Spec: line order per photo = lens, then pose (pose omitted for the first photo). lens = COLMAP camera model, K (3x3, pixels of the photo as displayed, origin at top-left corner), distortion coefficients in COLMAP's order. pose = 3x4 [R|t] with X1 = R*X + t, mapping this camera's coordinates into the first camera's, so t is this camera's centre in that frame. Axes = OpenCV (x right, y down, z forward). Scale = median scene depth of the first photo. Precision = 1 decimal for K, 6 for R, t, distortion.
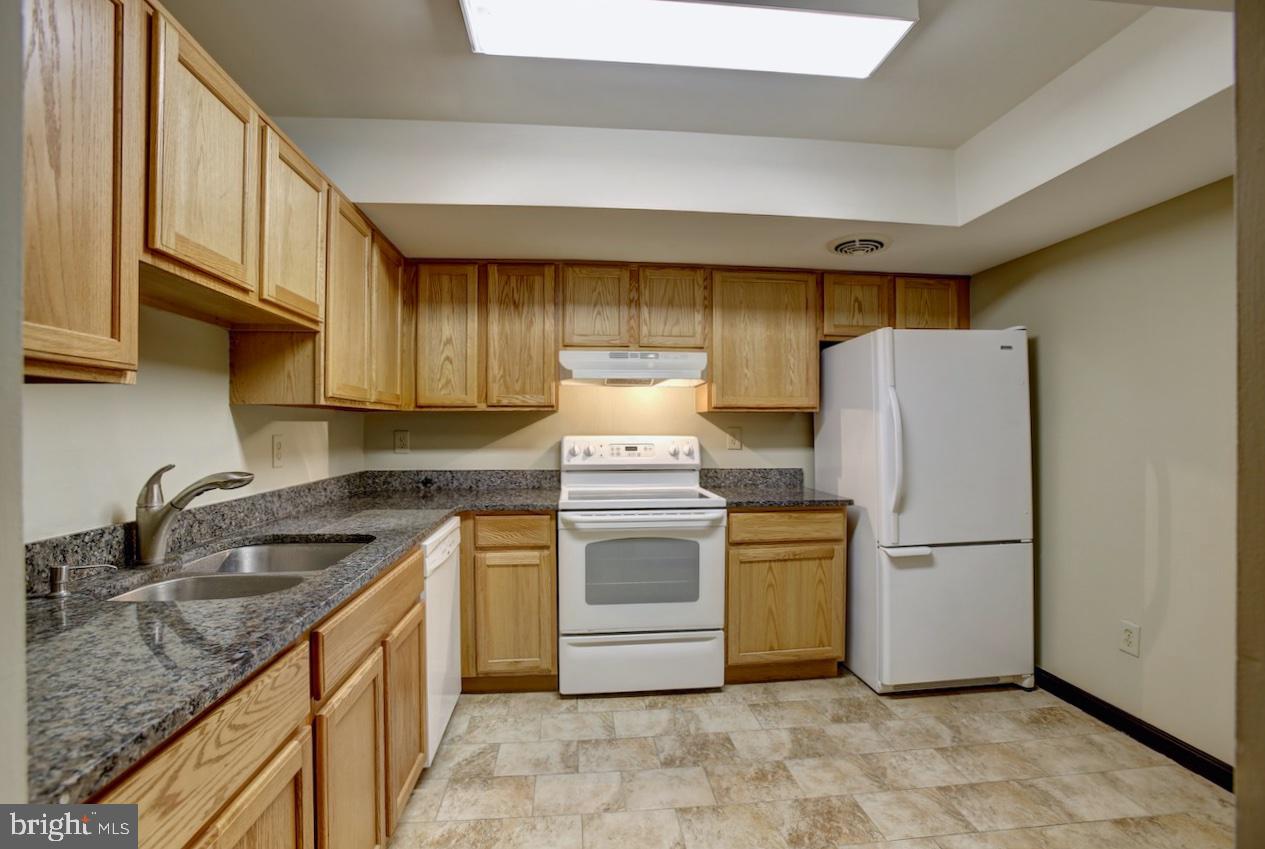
lens RADIAL K [[591.7, 0, 635.6], [0, 591.7, 424.8], [0, 0, 1]] dist [-0.082956, 0.049749]
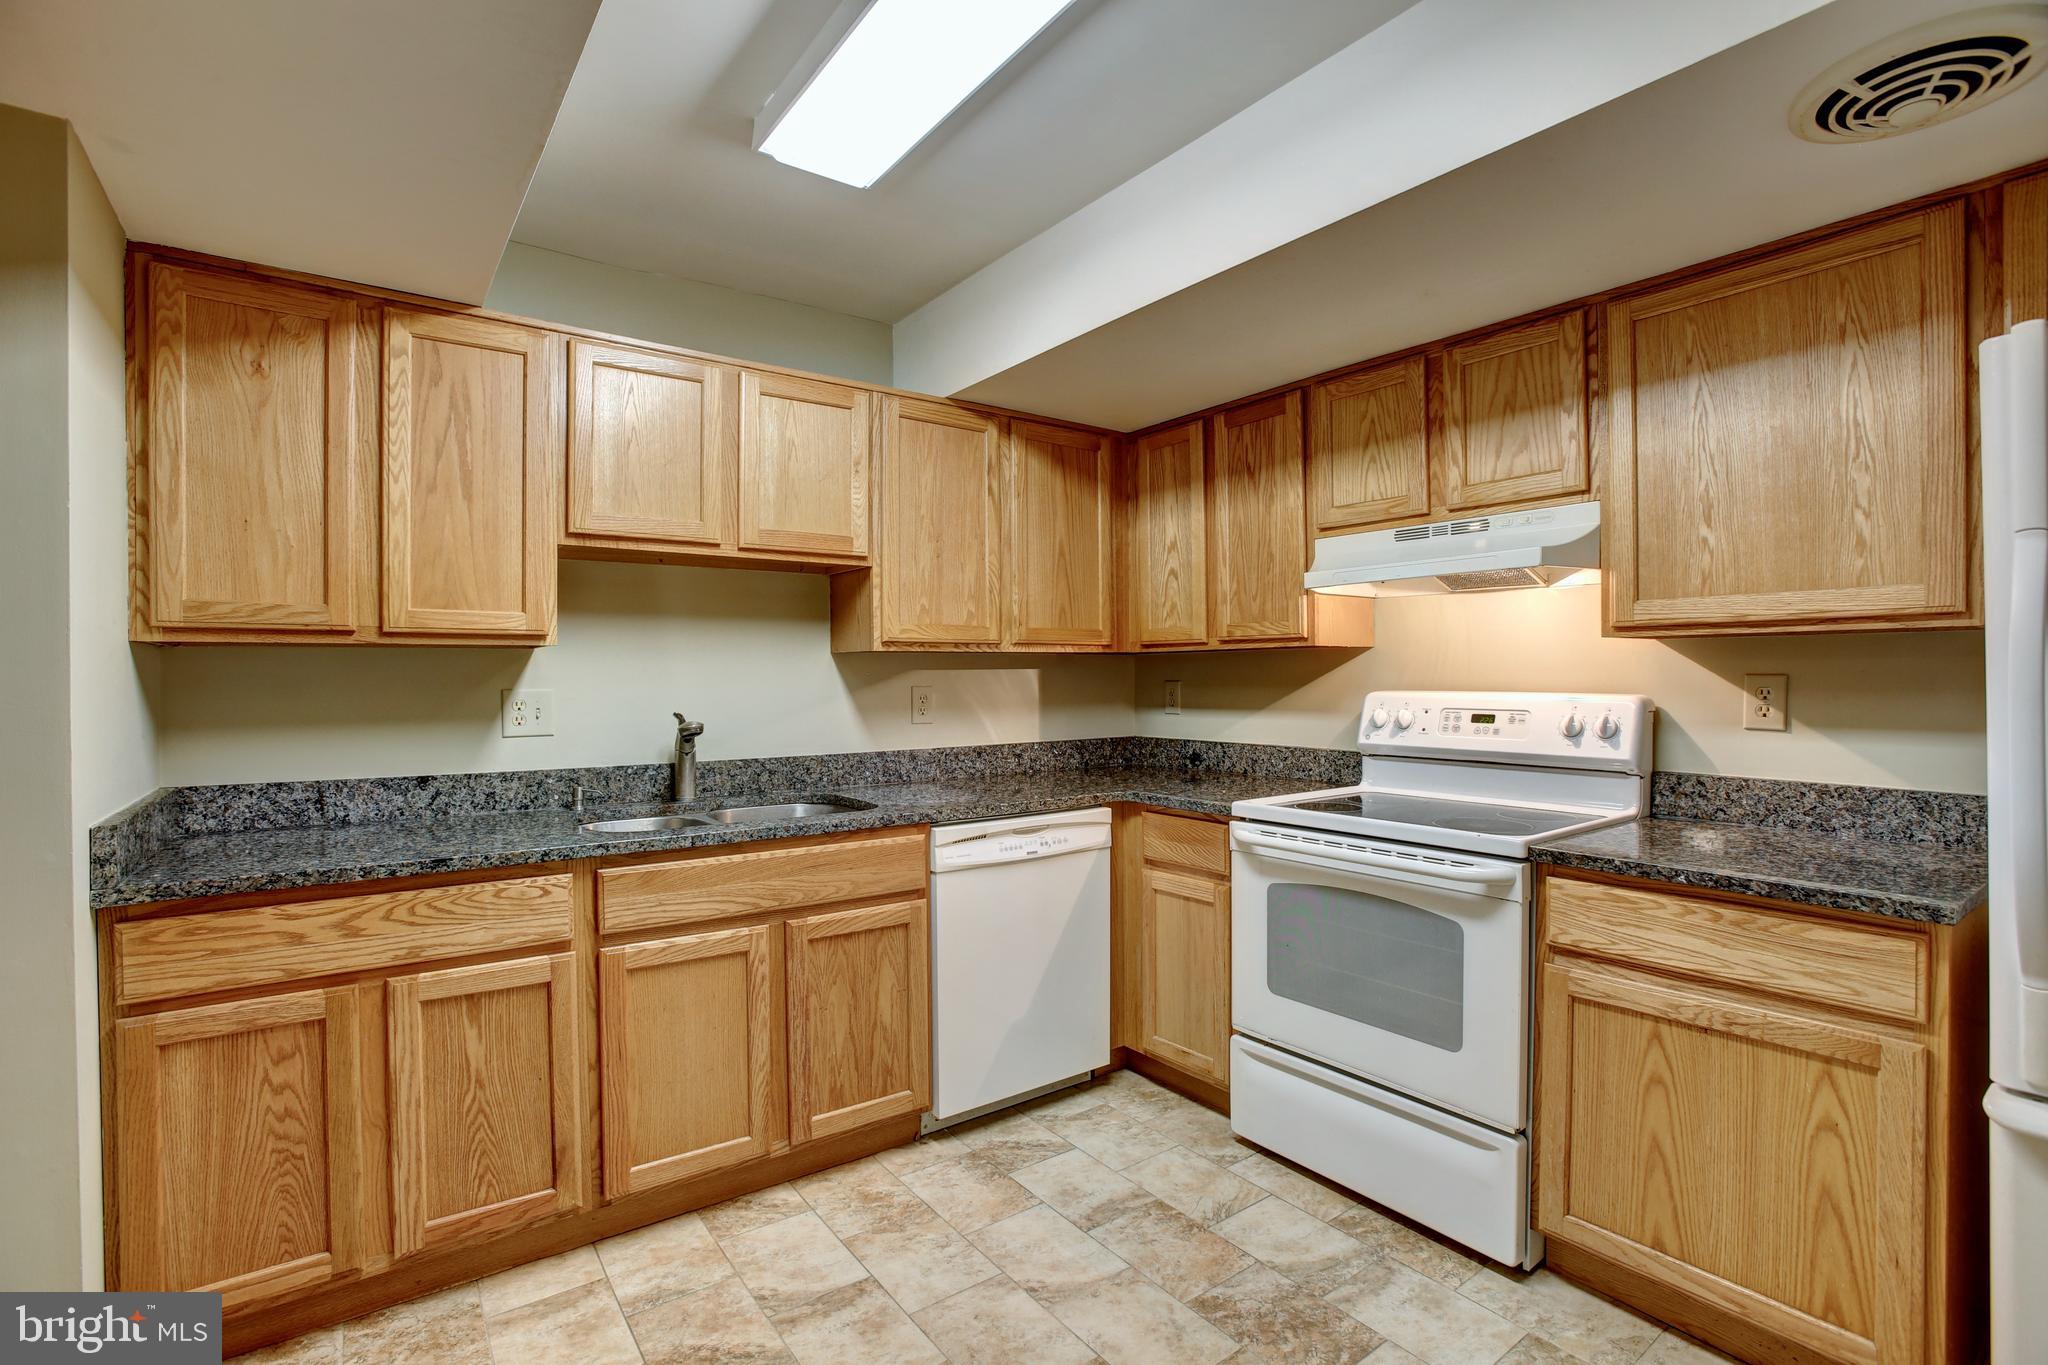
lens RADIAL K [[957.9, 0, 1029.1], [0, 957.9, 683.0], [0, 0, 1]] dist [-0.082956, 0.049749]
pose [[0.505607, 0.005131, -0.862749, 0.524407], [0.008325, 0.999907, 0.010826, -0.000904], [0.862724, -0.012656, 0.505517, 0.314712]]
